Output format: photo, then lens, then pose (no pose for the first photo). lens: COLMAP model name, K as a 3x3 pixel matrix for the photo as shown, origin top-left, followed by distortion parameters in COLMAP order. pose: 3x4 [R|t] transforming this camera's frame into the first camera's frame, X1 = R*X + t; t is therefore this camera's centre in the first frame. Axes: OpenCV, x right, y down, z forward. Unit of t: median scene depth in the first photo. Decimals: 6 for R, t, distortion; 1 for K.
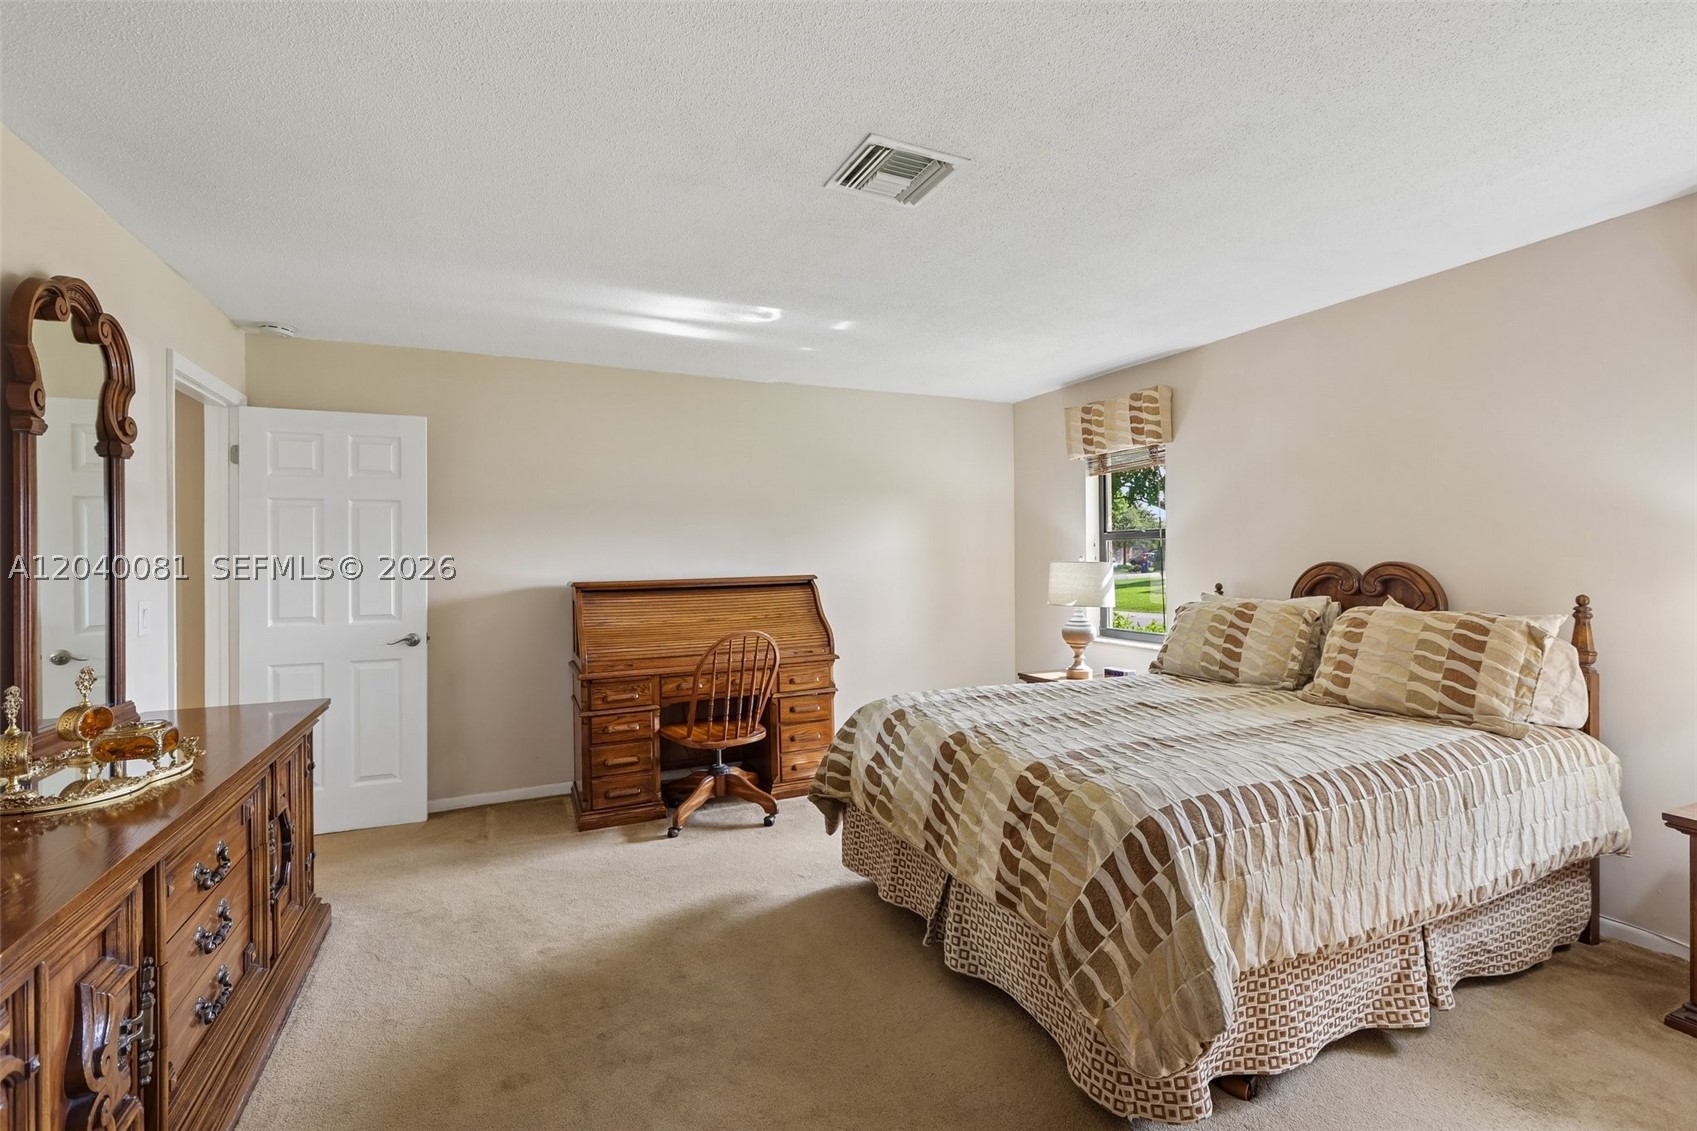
lens RADIAL K [[766.4, 0, 860.3], [0, 766.4, 553.0], [0, 0, 1]] dist [-0.004793, 0.002417]
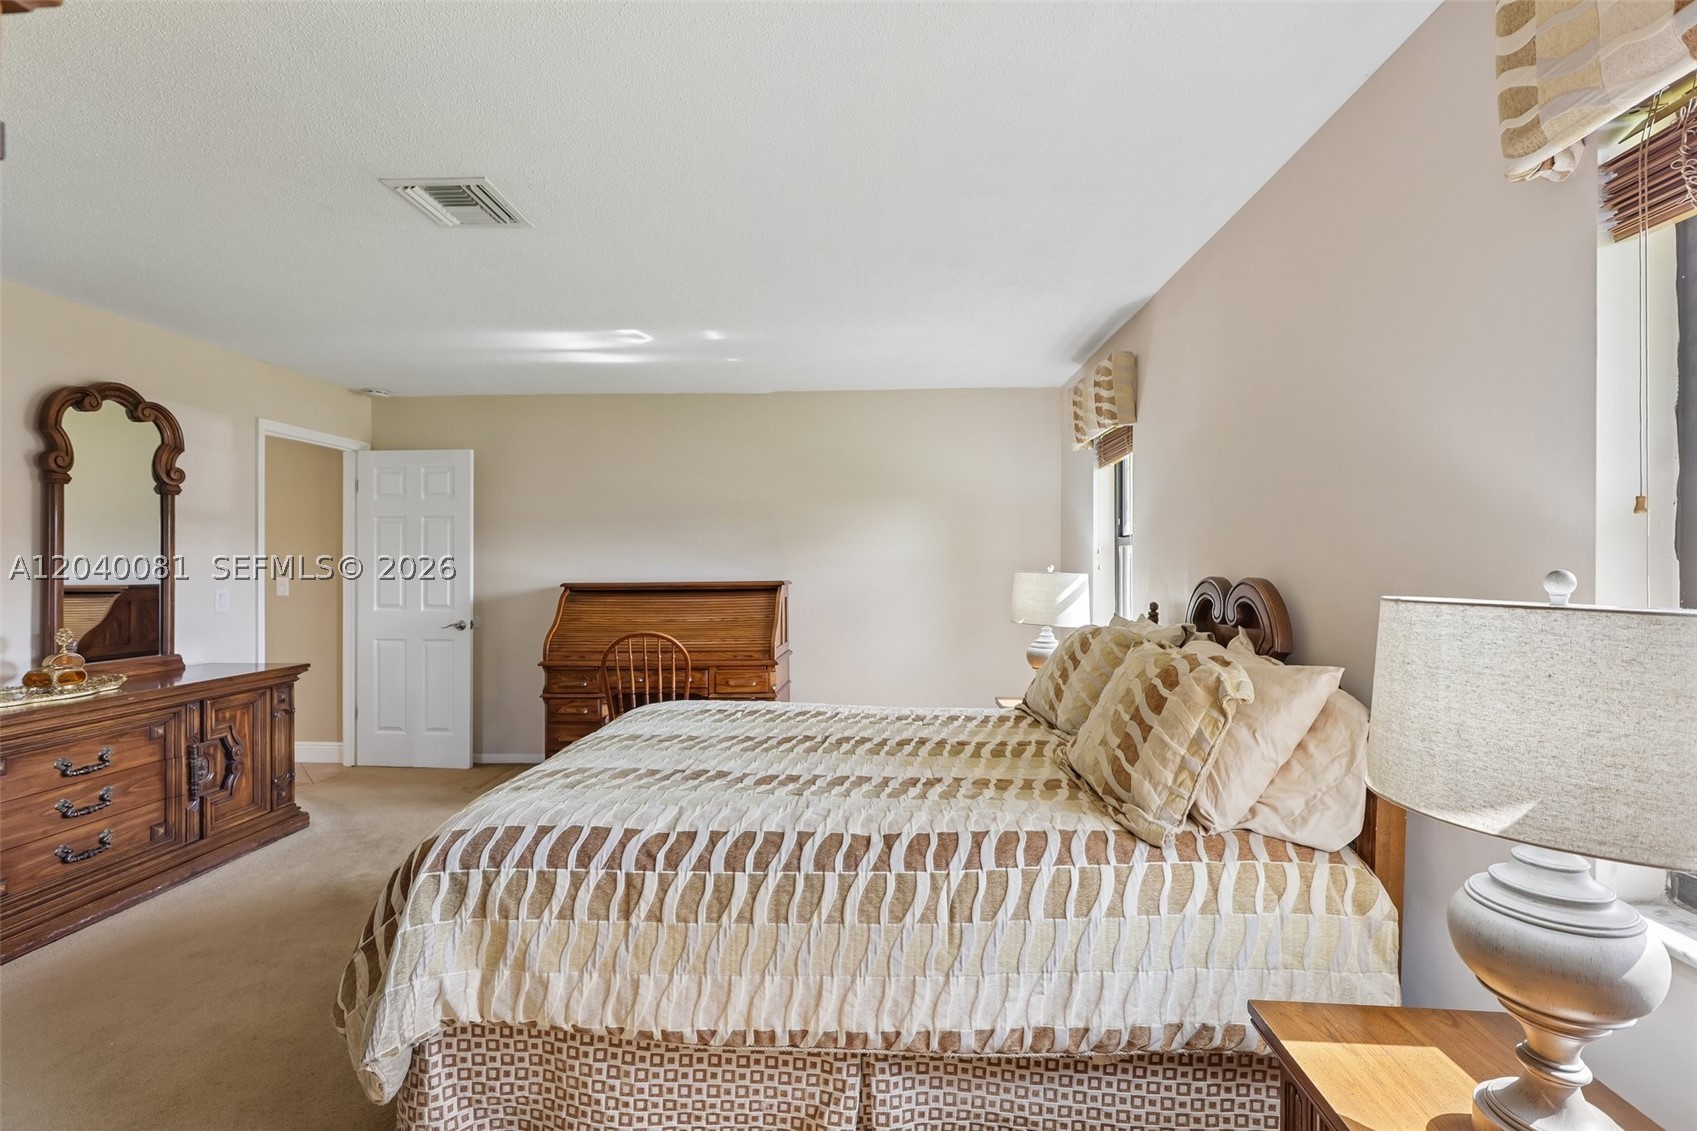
lens RADIAL K [[766.4, 0, 836.0], [0, 766.4, 563.1], [0, 0, 1]] dist [-0.004793, 0.002417]
pose [[0.881170, 0.008831, -0.472718, 0.600670], [-0.005630, 0.999951, 0.008185, -0.004832], [0.472766, -0.004551, 0.881176, 0.182380]]
